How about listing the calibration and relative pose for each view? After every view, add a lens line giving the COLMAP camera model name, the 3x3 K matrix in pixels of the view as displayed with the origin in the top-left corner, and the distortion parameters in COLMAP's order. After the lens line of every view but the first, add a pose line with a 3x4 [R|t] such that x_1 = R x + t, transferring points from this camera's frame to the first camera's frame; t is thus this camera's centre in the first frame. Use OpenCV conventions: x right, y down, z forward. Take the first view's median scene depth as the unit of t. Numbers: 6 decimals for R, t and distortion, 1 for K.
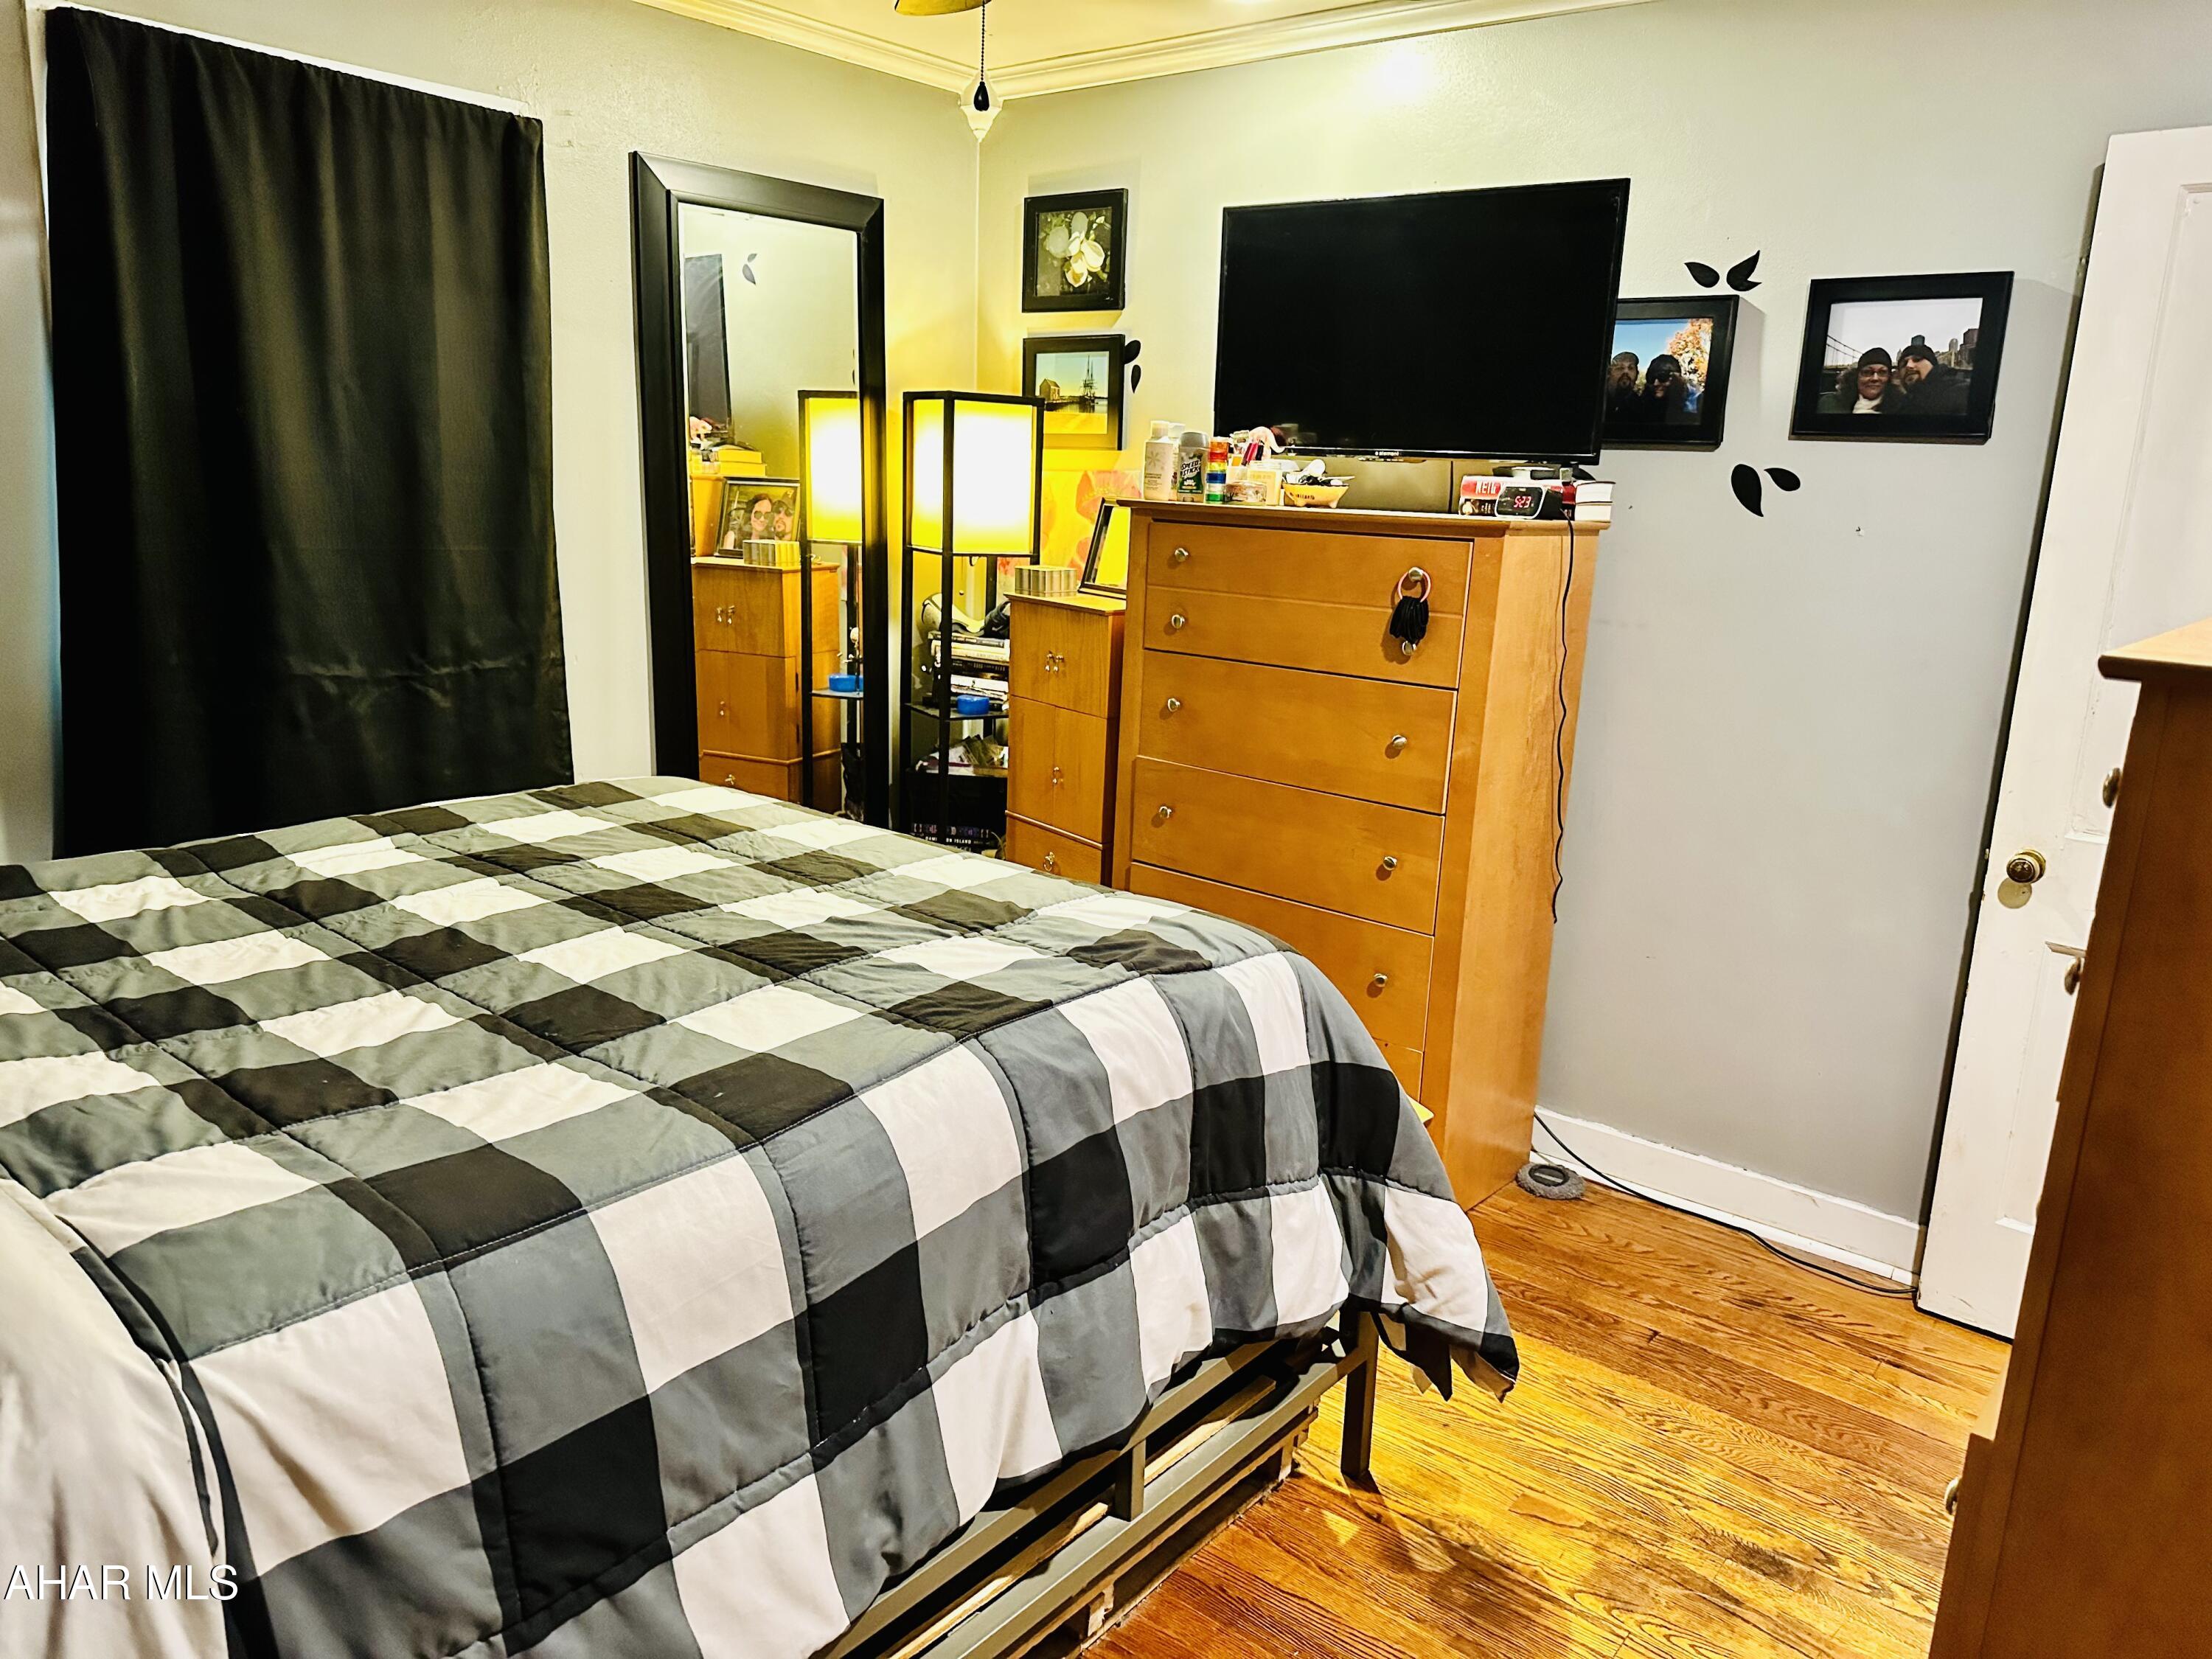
lens RADIAL K [[1561.1, 0, 1106.0], [0, 1561.1, 829.5], [0, 0, 1]] dist [0.000856, 0.000869]
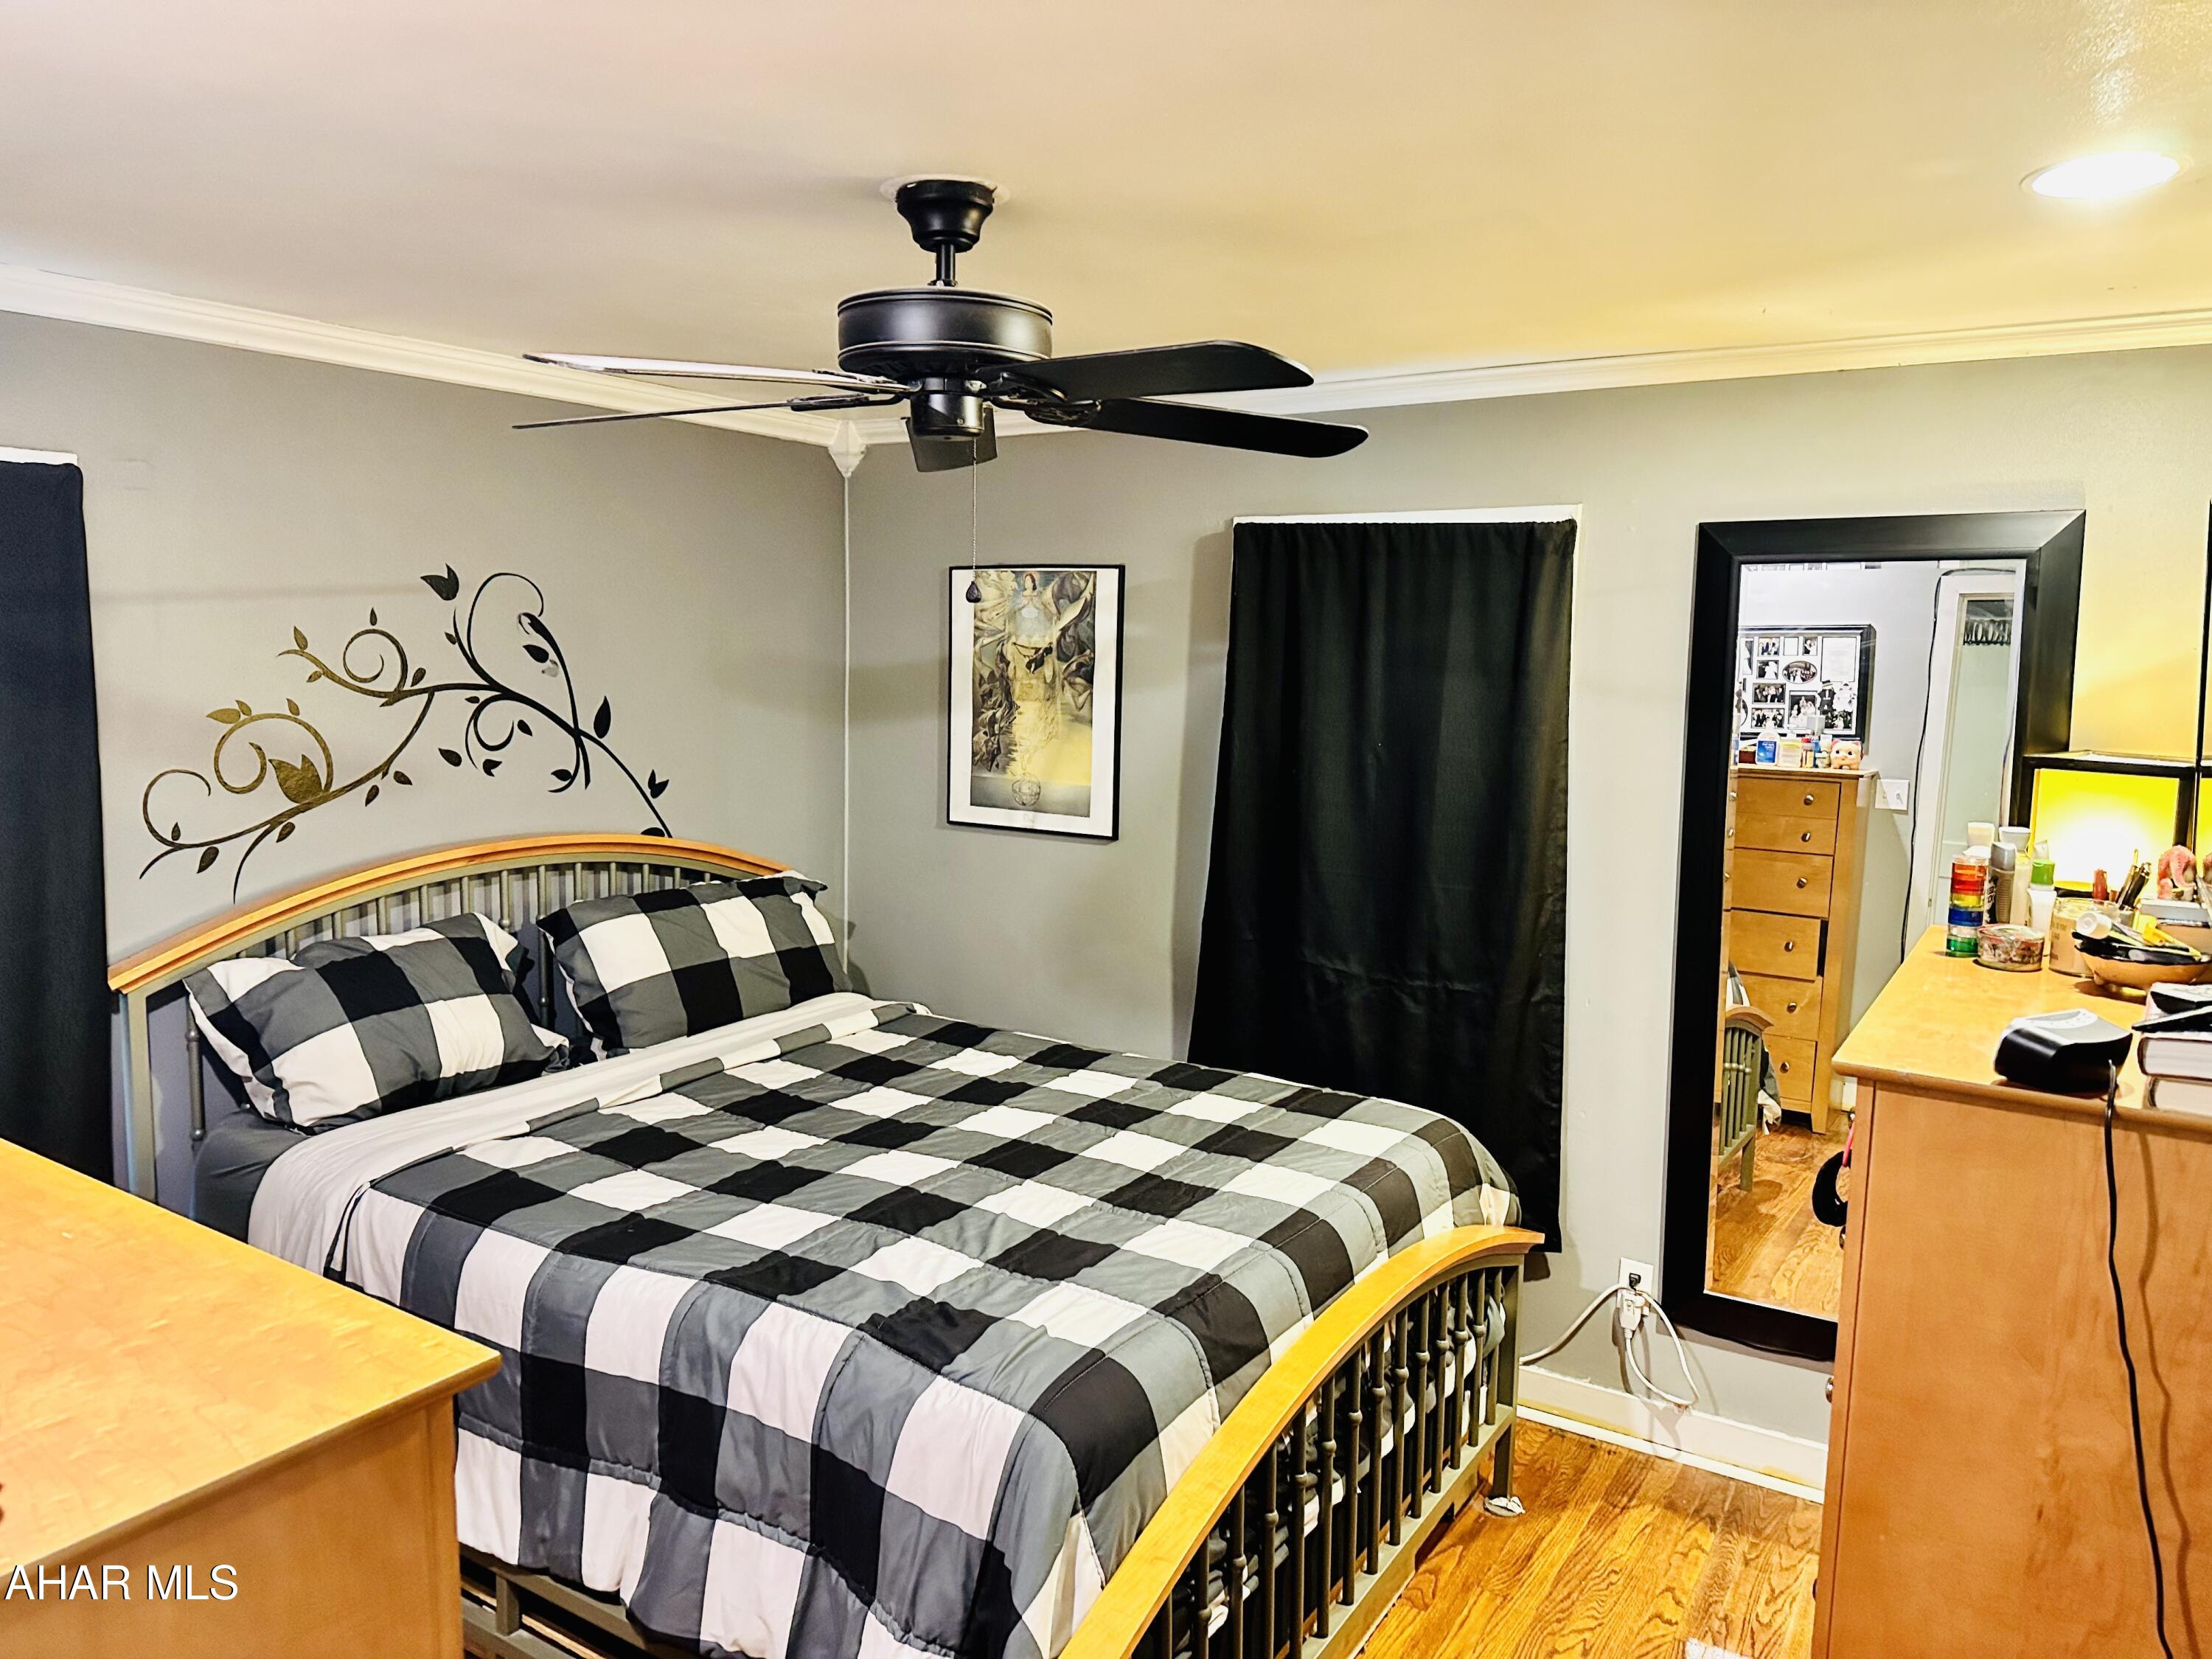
lens RADIAL K [[1541.4, 0, 1106.0], [0, 1541.4, 829.5], [0, 0, 1]] dist [0.185821, -0.347405]
pose [[0.152357, 0.087474, -0.984447, 0.737071], [-0.238795, 0.969822, 0.049218, -0.228418], [0.959044, 0.227582, 0.168647, 0.570383]]
